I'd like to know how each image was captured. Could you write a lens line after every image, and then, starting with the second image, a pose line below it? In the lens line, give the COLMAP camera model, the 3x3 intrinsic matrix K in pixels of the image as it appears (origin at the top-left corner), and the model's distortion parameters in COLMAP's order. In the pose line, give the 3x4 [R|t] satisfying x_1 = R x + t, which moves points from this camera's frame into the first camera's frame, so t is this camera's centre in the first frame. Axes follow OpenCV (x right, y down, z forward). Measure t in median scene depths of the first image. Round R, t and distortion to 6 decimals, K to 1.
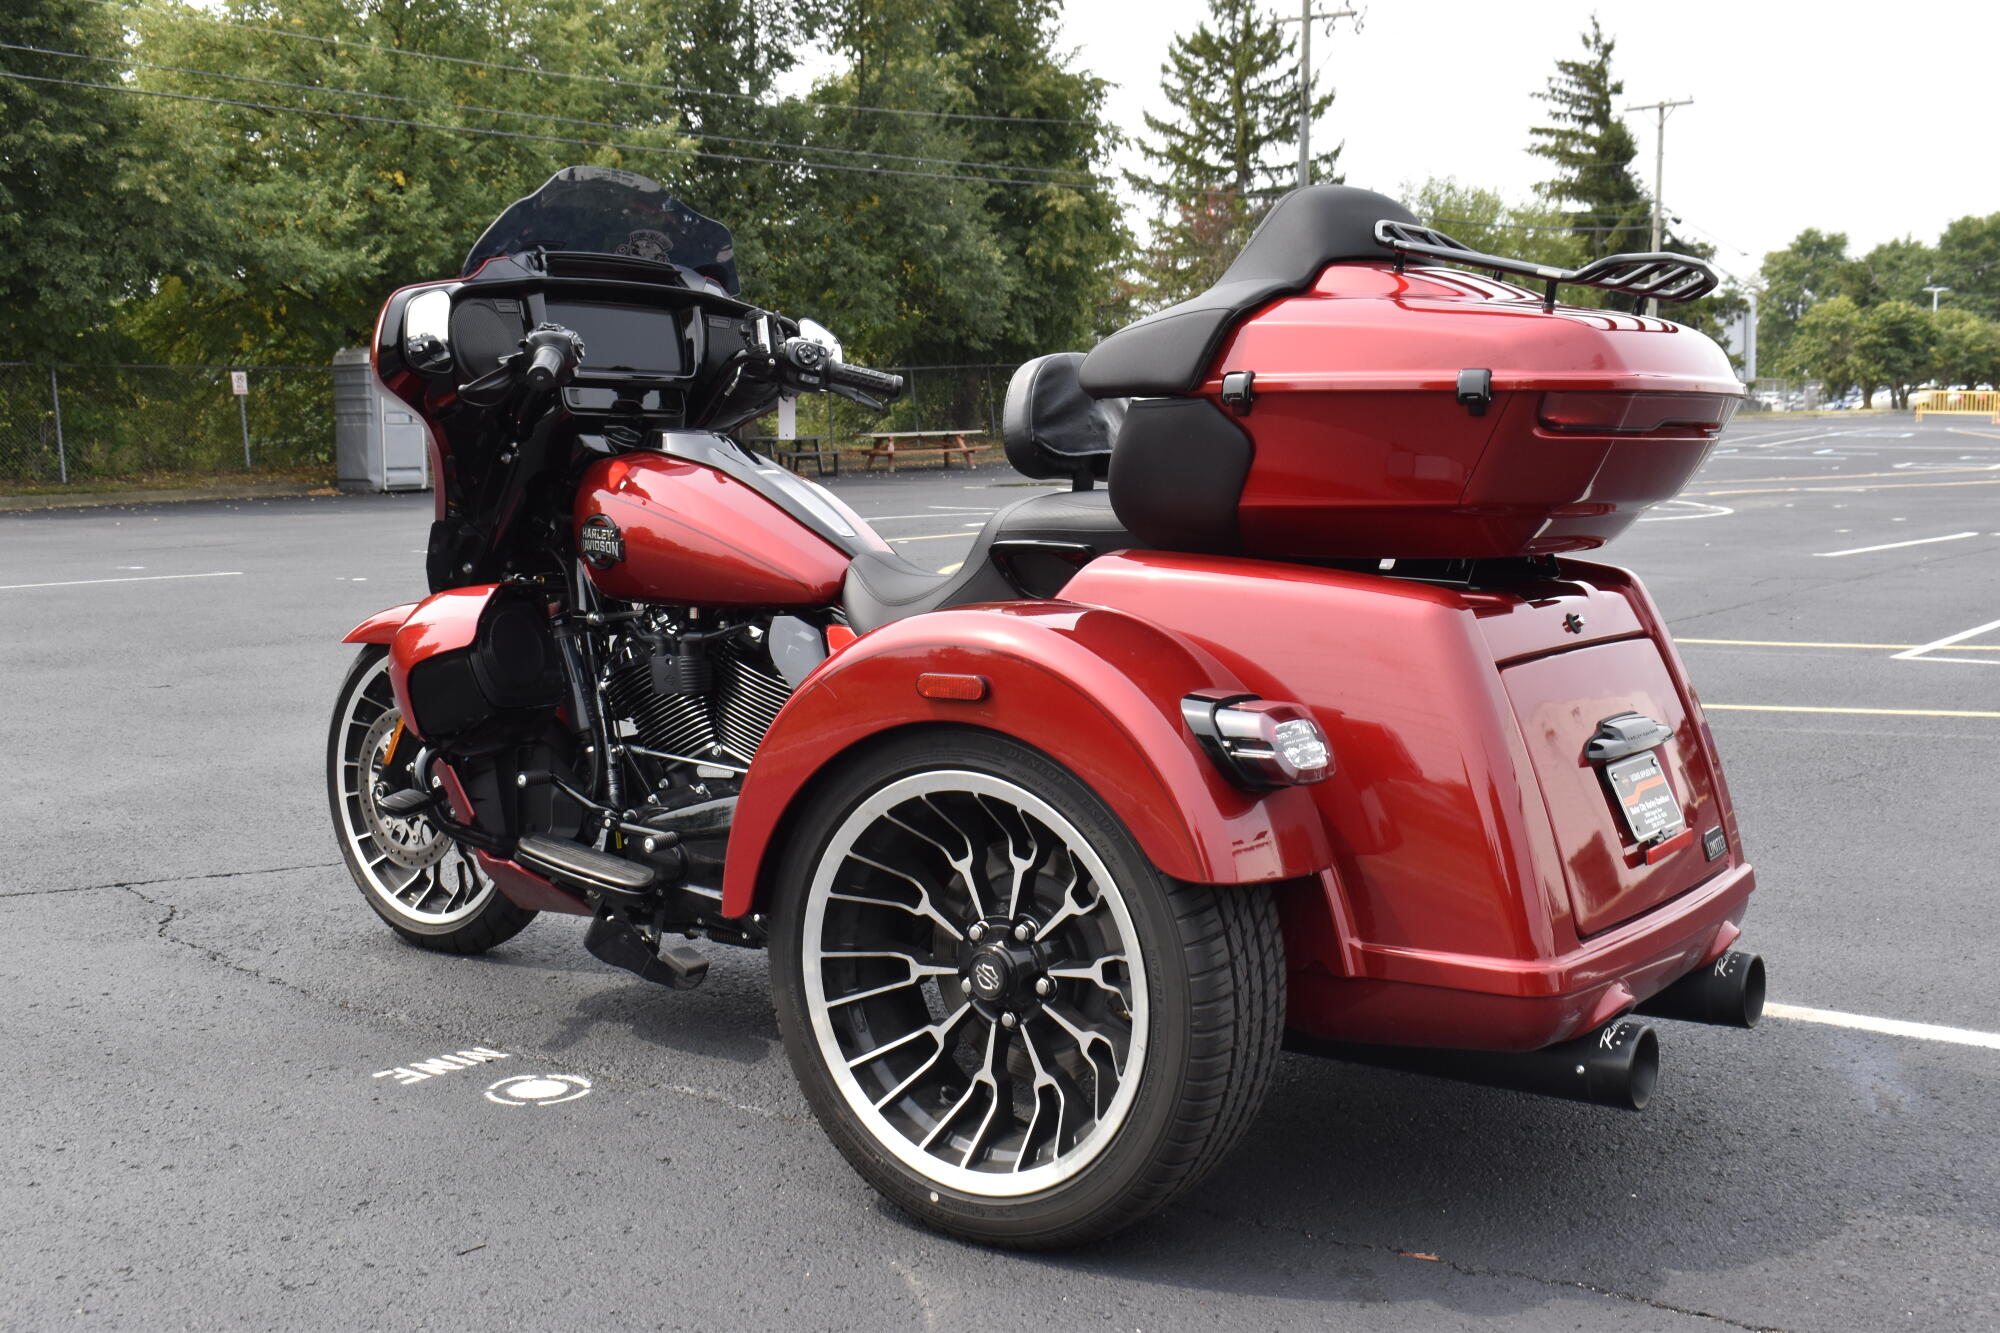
lens RADIAL K [[2184.9, 0, 1000.0], [0, 2184.9, 666.5], [0, 0, 1]] dist [-0.042376, -0.015294]
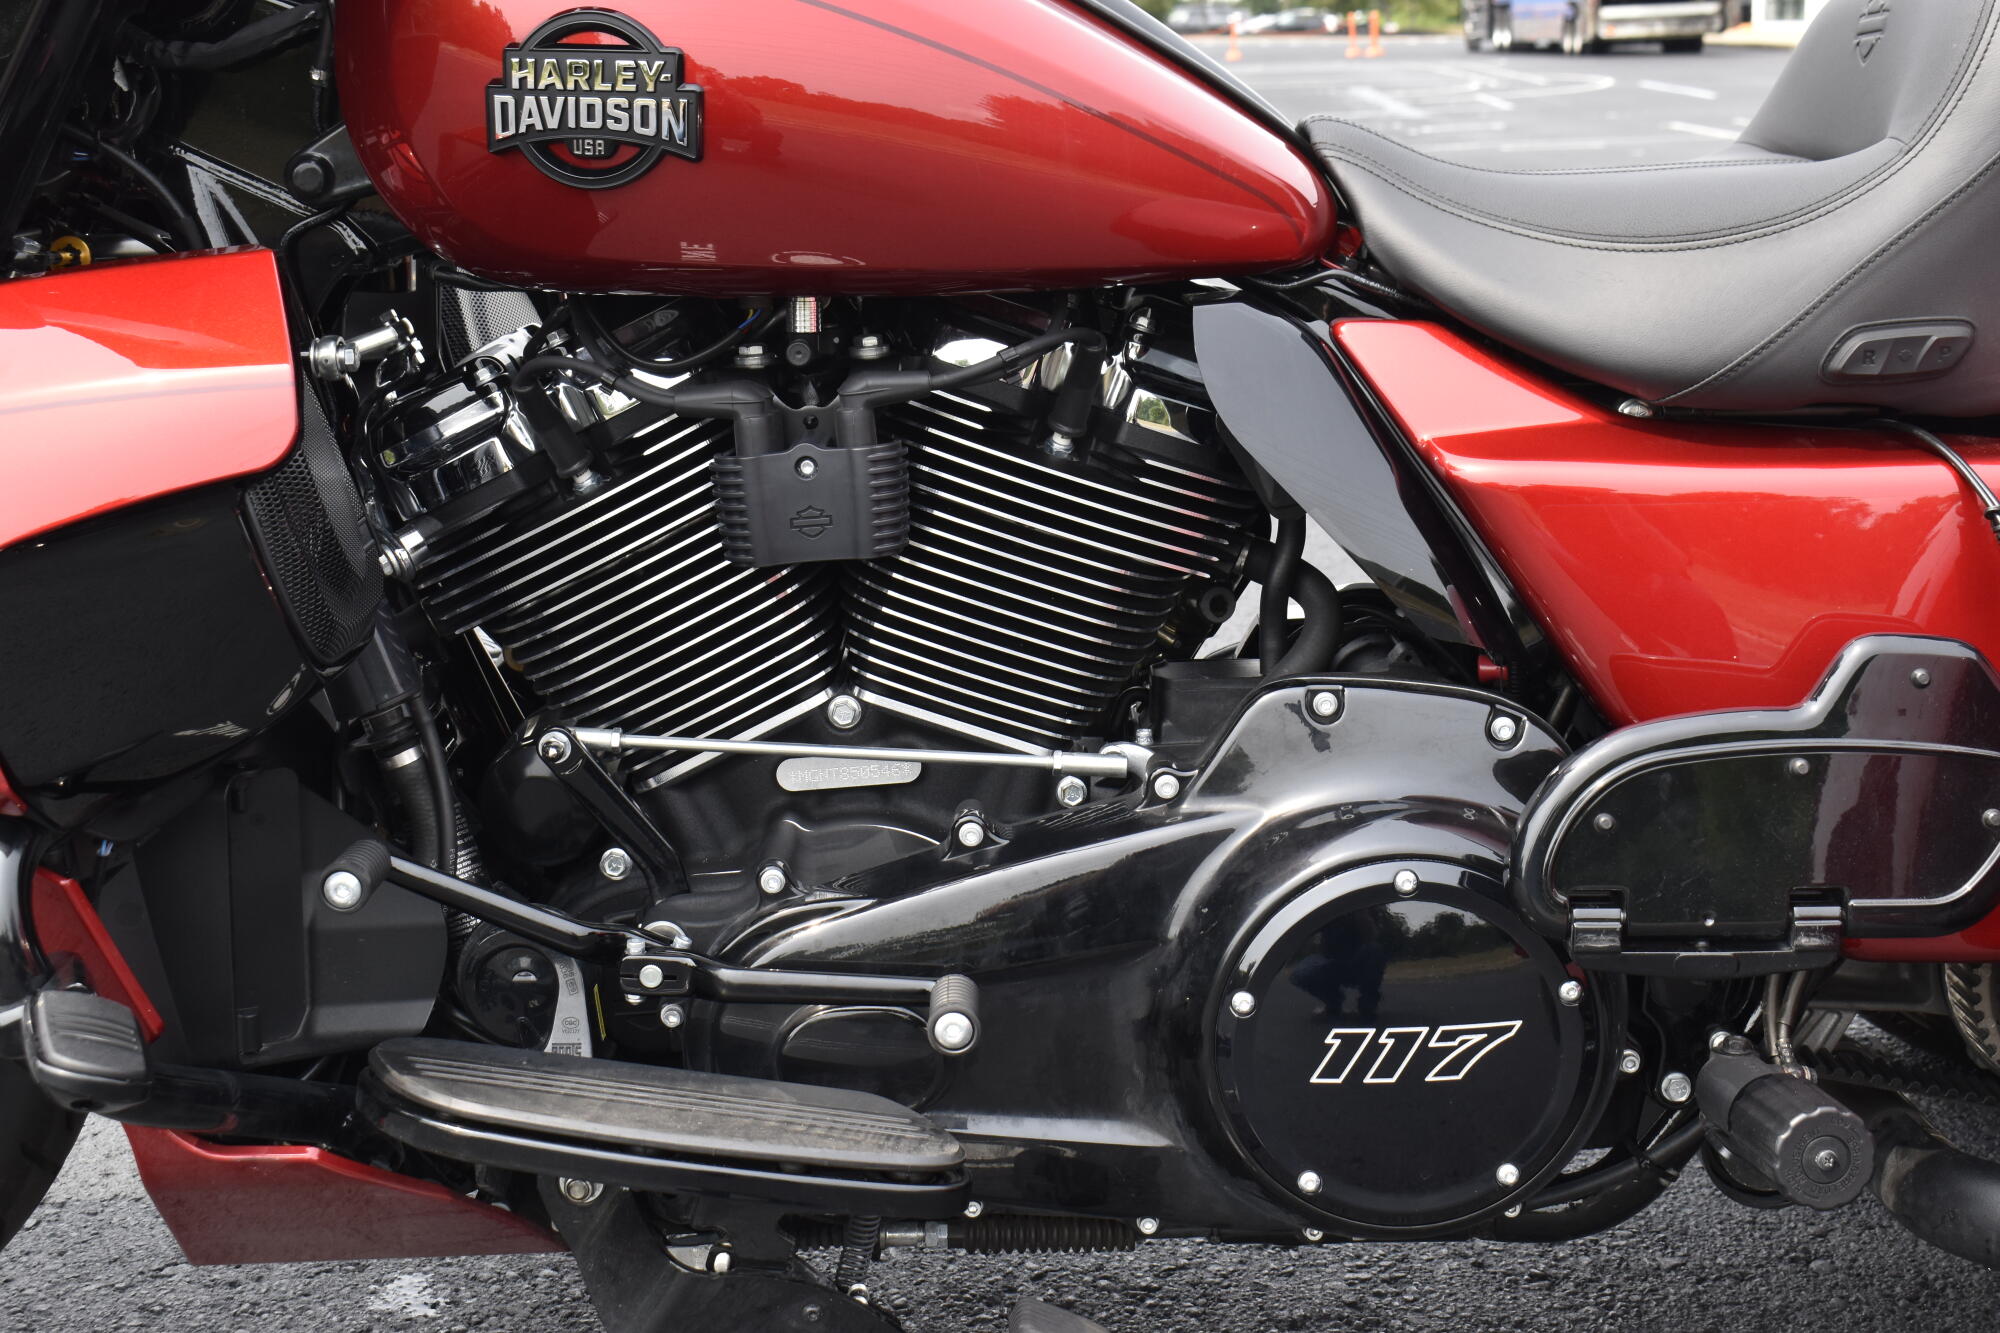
lens RADIAL K [[2907.5, 0, 1000.0], [0, 2907.5, 666.5], [0, 0, 1]] dist [-0.022987, -0.041369]
pose [[0.817553, -0.122270, 0.562723, -0.362797], [0.069790, 0.991033, 0.113941, -0.019299], [-0.571609, -0.053881, 0.818755, 0.596204]]
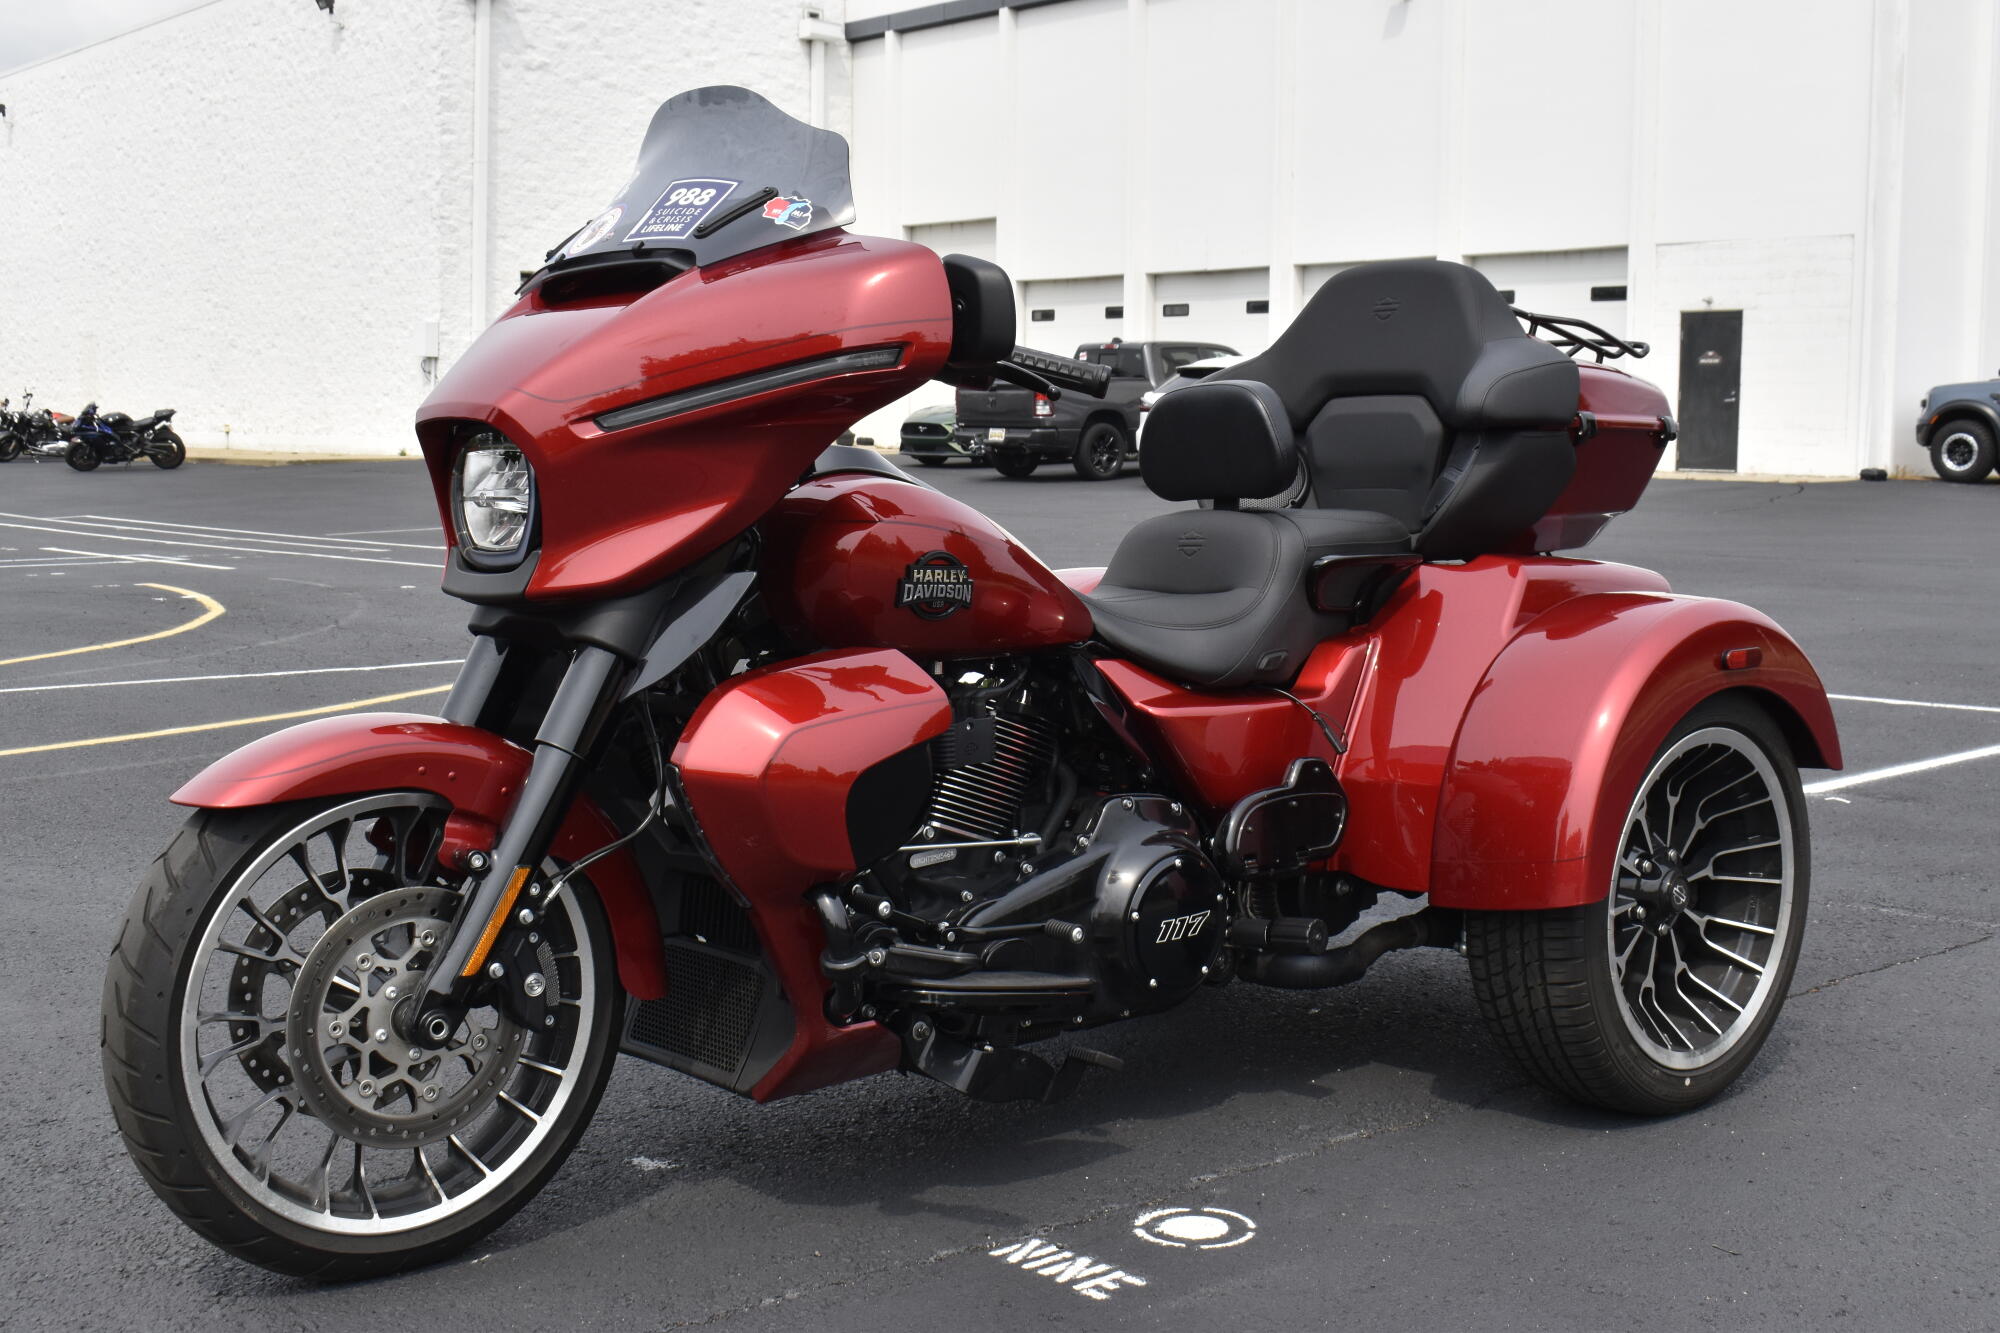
lens RADIAL K [[2304.1, 0, 1000.0], [0, 2304.1, 666.5], [0, 0, 1]] dist [-0.052709, 0.018660]
pose [[0.216984, -0.083388, 0.972607, -0.954941], [0.095818, 0.993353, 0.063790, -0.076079], [-0.971461, 0.079351, 0.223532, 0.759393]]
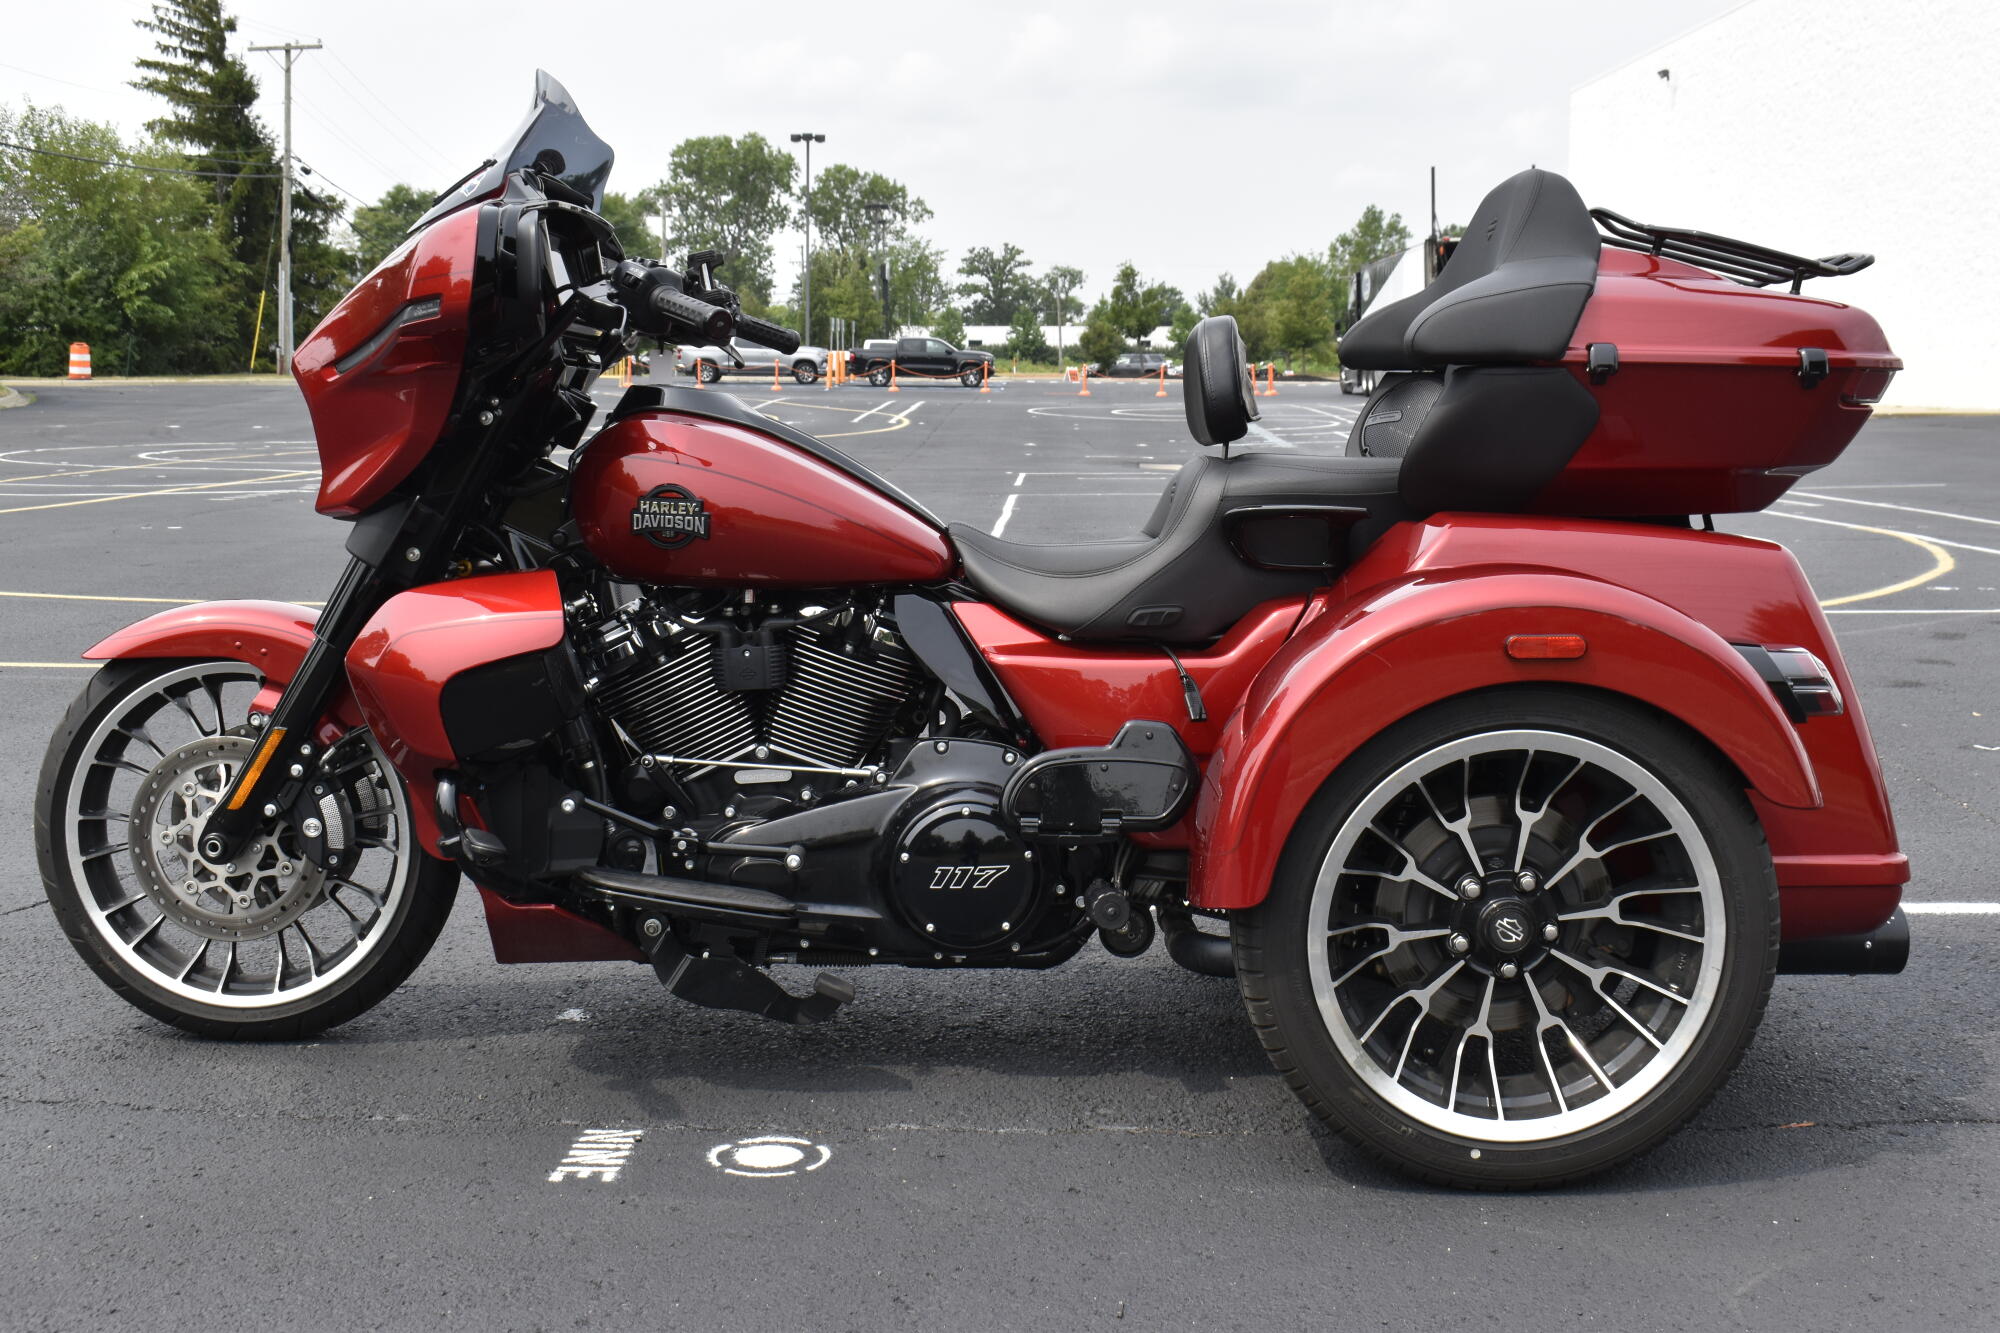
lens RADIAL K [[2304.1, 0, 1000.0], [0, 2304.1, 666.5], [0, 0, 1]] dist [-0.052709, 0.018660]
pose [[0.812745, -0.057515, 0.579774, -0.577497], [0.051035, 0.998318, 0.027493, -0.016198], [-0.580380, 0.007244, 0.814314, 0.184909]]
